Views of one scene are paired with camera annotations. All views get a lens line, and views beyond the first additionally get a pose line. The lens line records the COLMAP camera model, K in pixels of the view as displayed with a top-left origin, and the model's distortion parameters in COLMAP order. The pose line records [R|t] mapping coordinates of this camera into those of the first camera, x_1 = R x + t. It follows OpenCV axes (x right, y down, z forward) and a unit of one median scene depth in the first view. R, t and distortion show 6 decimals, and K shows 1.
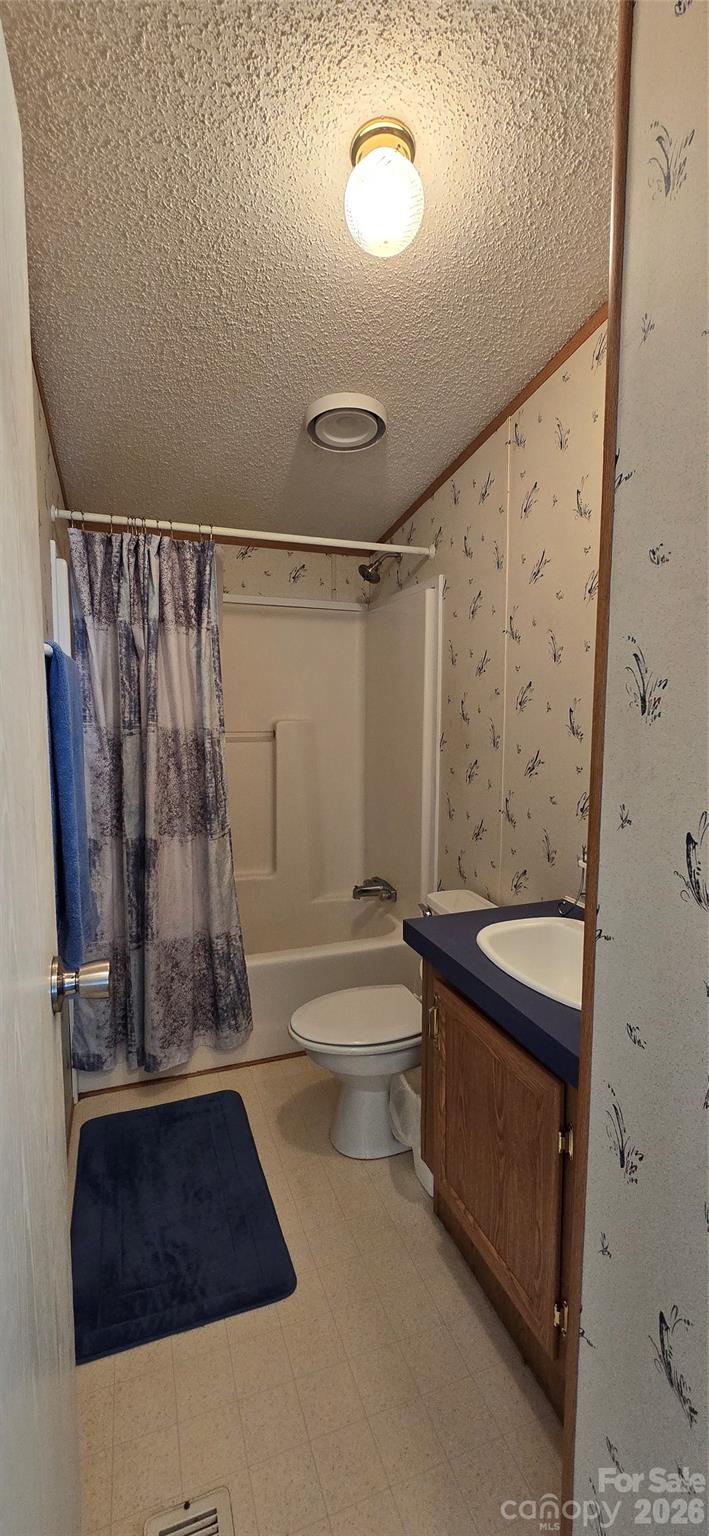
lens RADIAL K [[627.4, 0, 359.3], [0, 627.4, 770.3], [0, 0, 1]] dist [-0.001524, 0.000211]
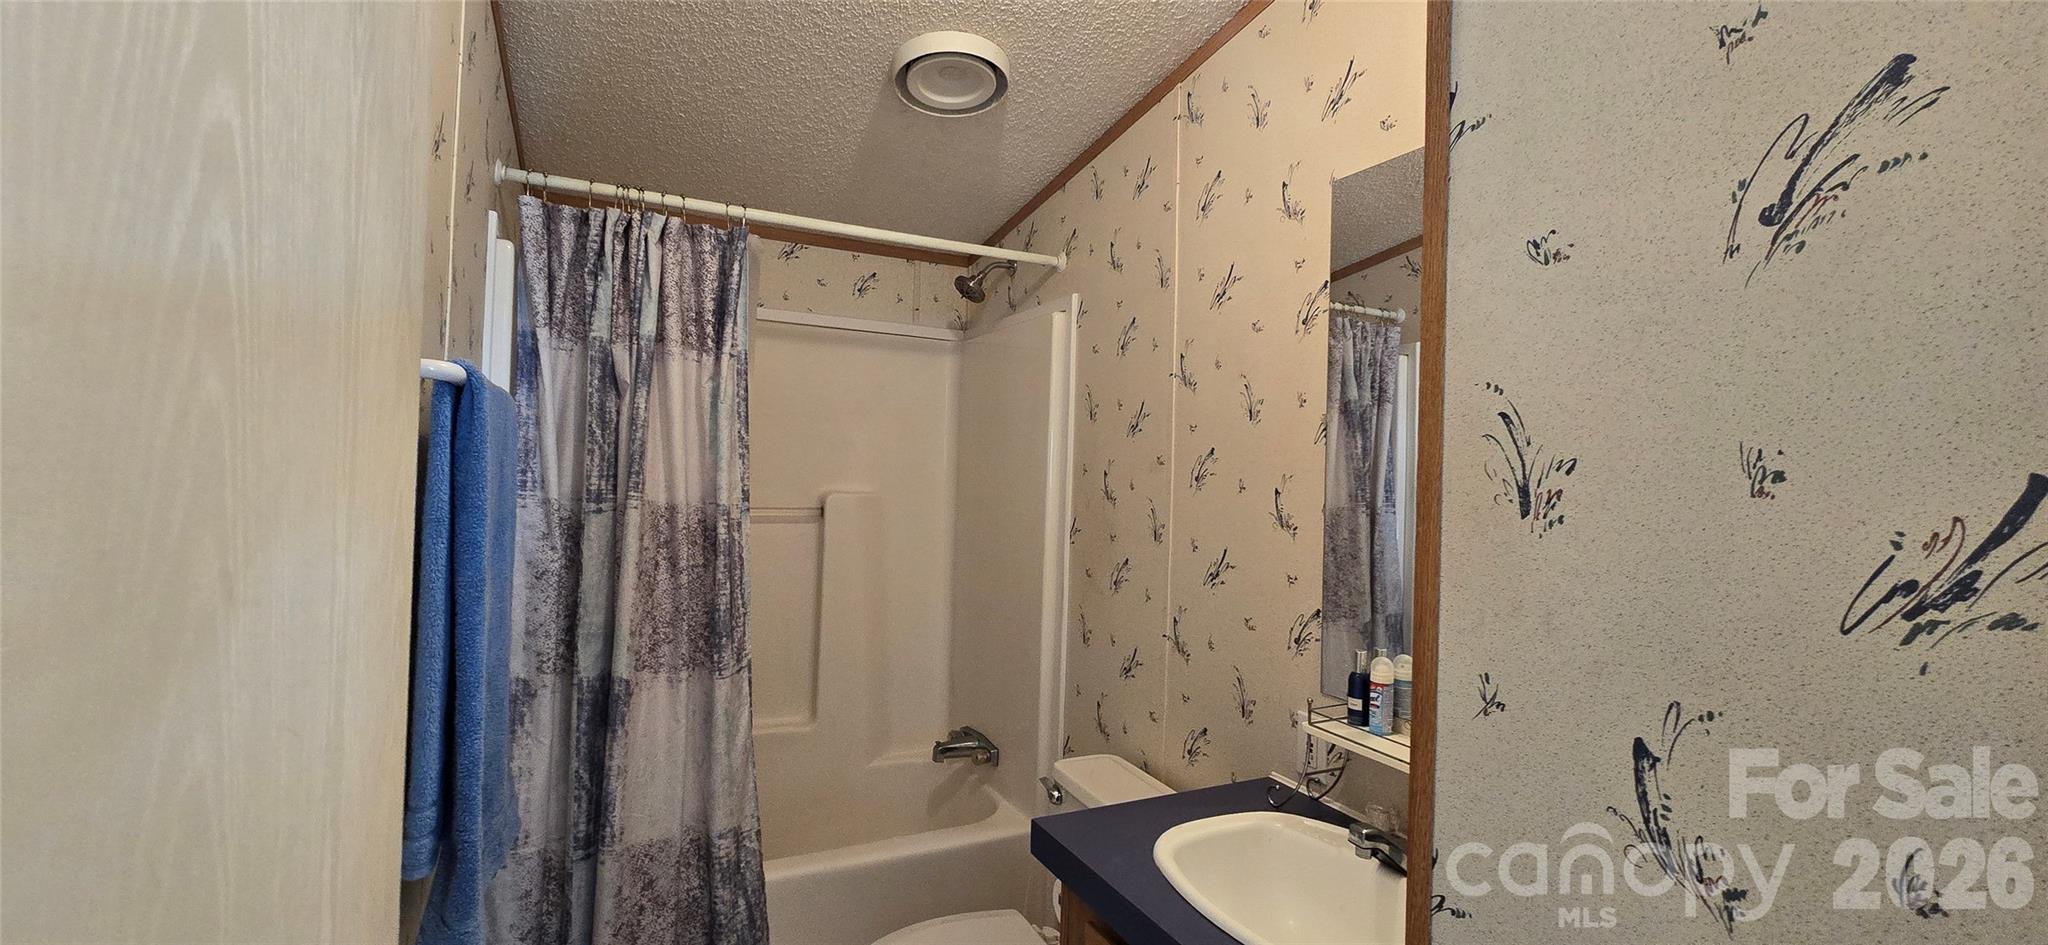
lens RADIAL K [[836.6, 0, 1020.5], [0, 836.6, 461.7], [0, 0, 1]] dist [-0.001524, 0.000211]
pose [[0.993446, 0.026519, 0.111183, -0.033107], [-0.013824, 0.993449, -0.113433, -0.016585], [-0.113463, 0.111152, 0.987305, 0.103472]]
